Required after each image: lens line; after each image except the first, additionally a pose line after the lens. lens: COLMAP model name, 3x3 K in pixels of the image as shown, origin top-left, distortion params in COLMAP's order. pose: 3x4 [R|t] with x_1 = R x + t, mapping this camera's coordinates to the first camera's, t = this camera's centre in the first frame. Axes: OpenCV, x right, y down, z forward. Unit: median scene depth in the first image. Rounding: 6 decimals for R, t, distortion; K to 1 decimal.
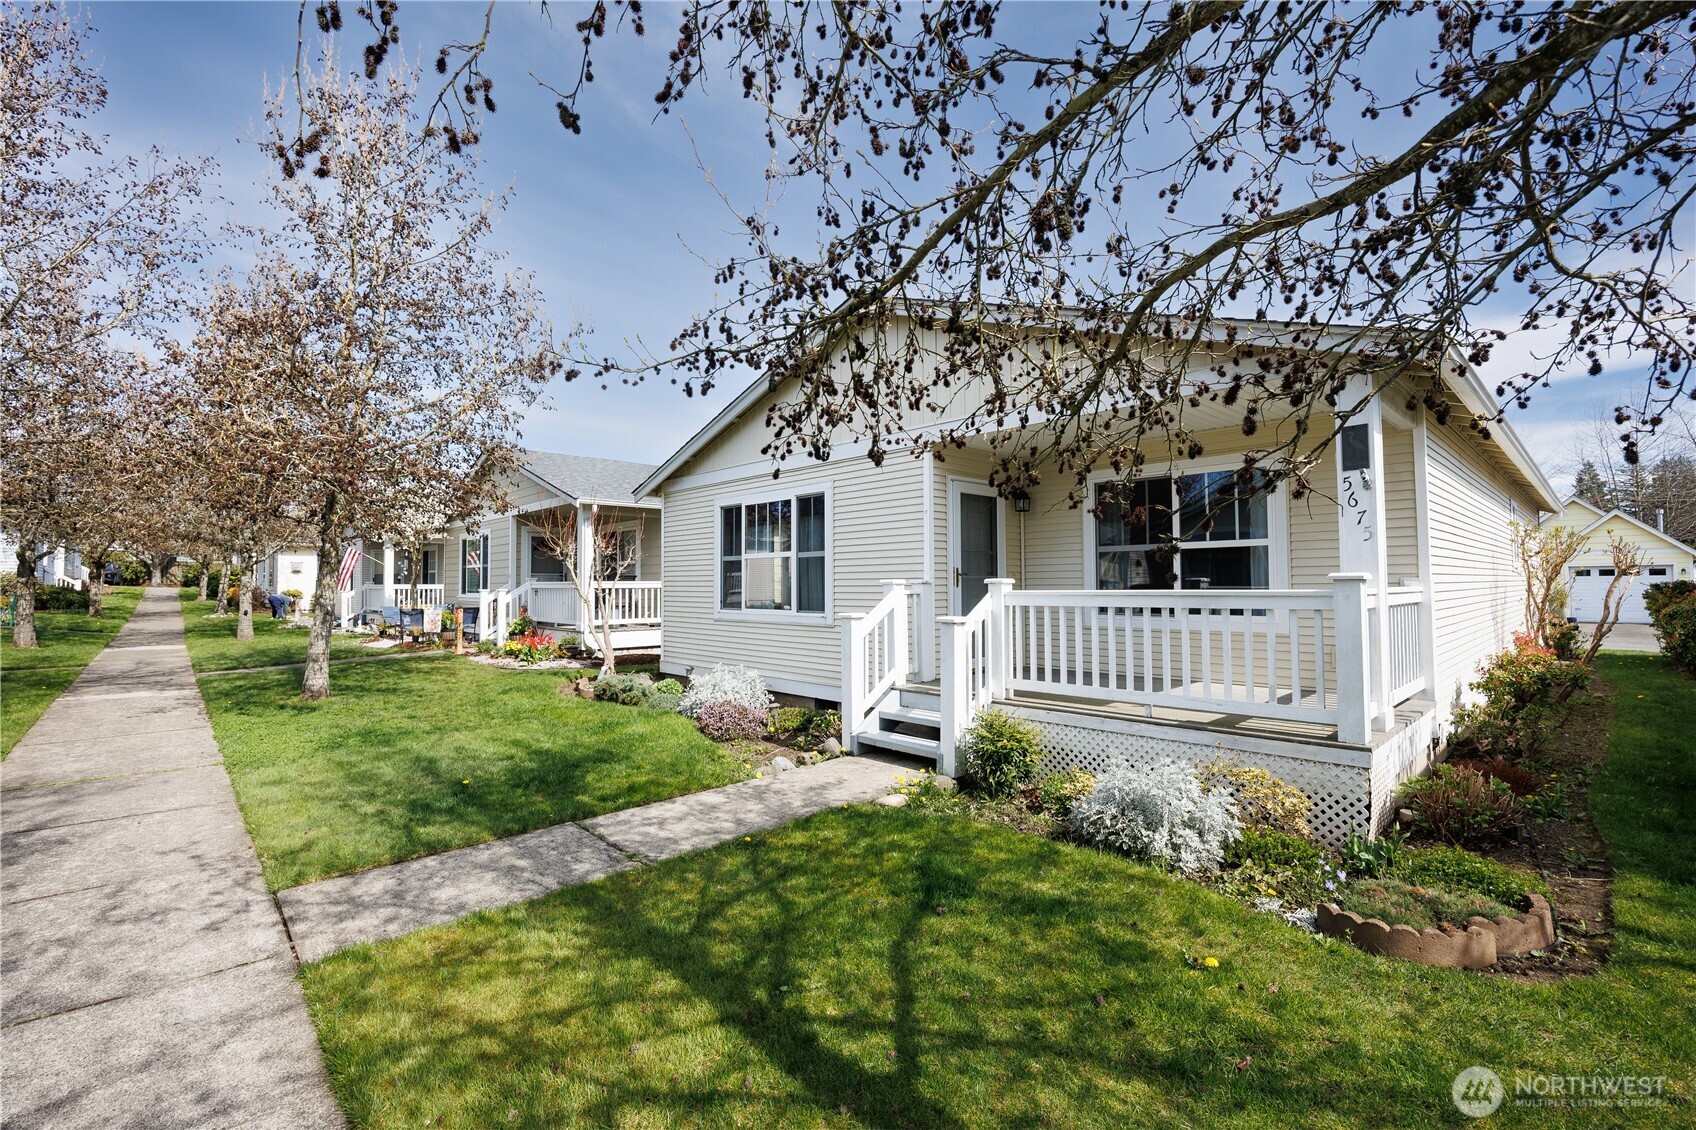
lens RADIAL K [[737.5, 0, 846.6], [0, 737.5, 568.3], [0, 0, 1]] dist [-0.004264, -0.000383]
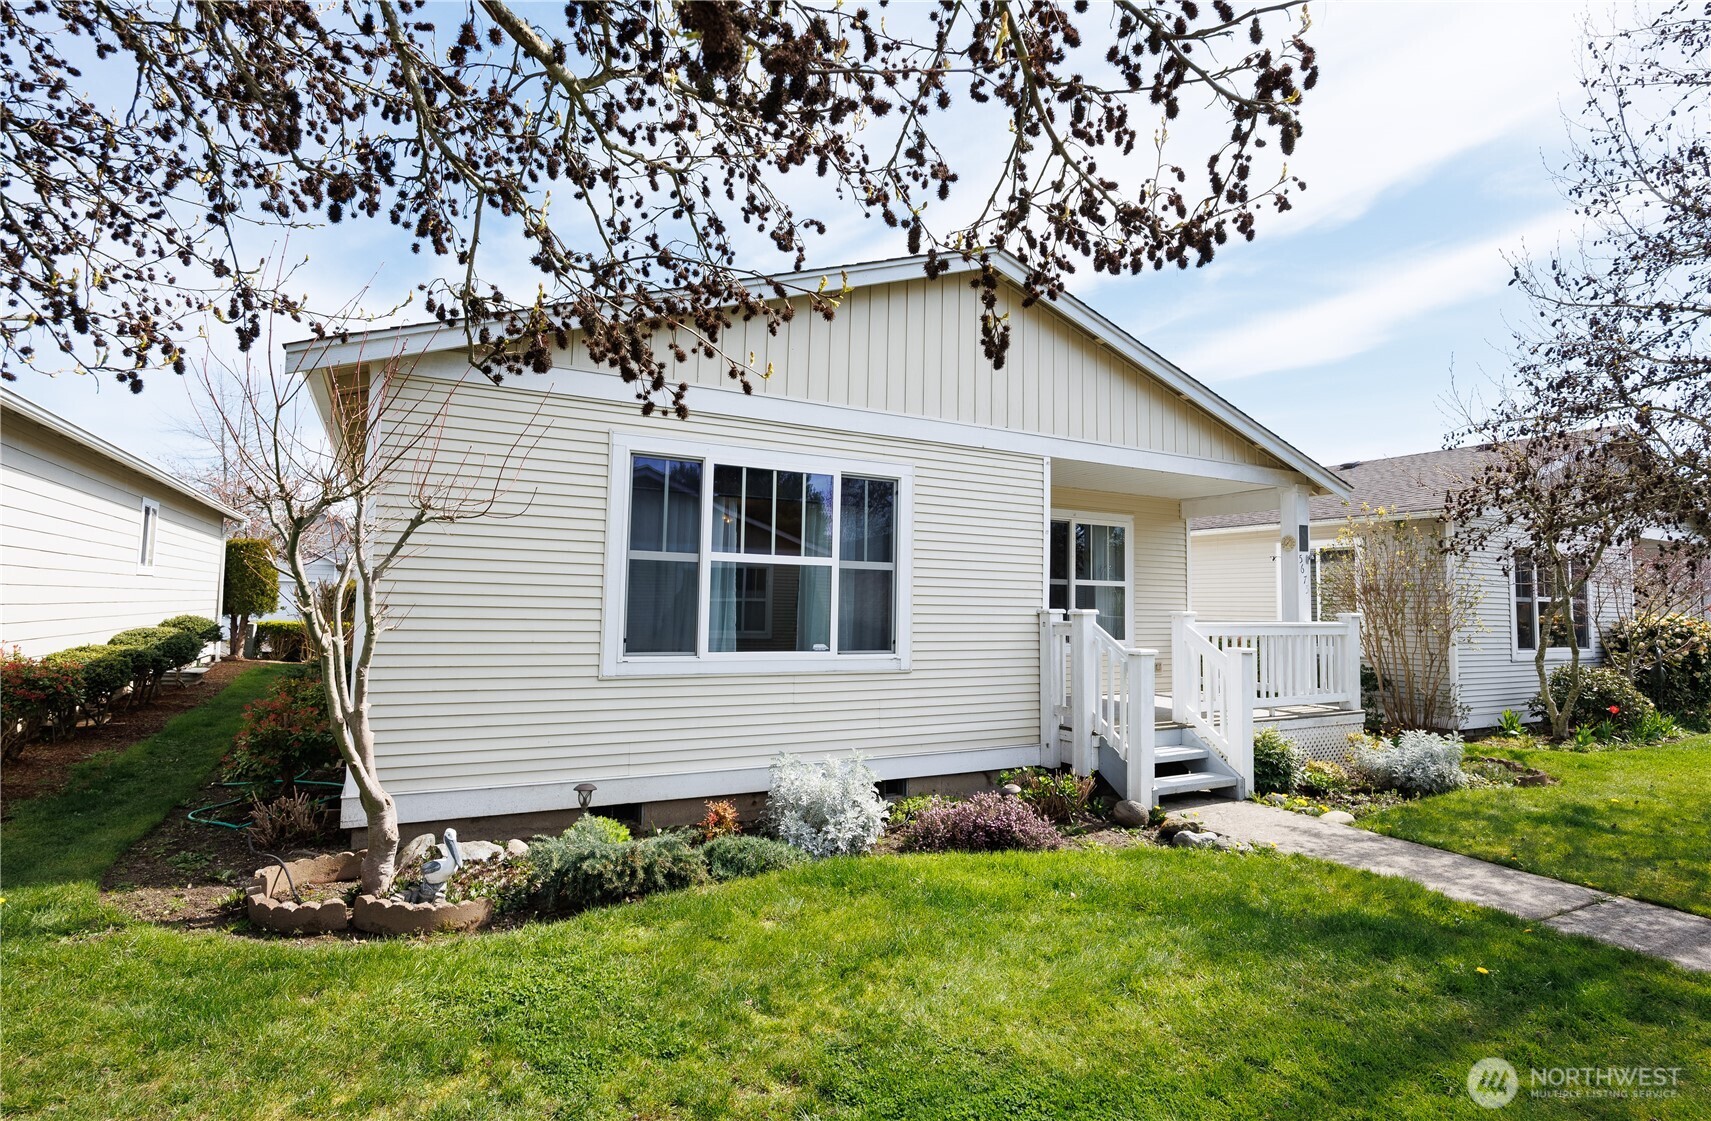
lens RADIAL K [[843.6, 0, 852.6], [0, 843.6, 545.4], [0, 0, 1]] dist [-0.012323, 0.000857]
pose [[0.268518, 0.081490, 0.959822, -1.110695], [-0.038296, 0.996531, -0.073894, 0.027533], [-0.962513, -0.016915, 0.270707, 1.130620]]
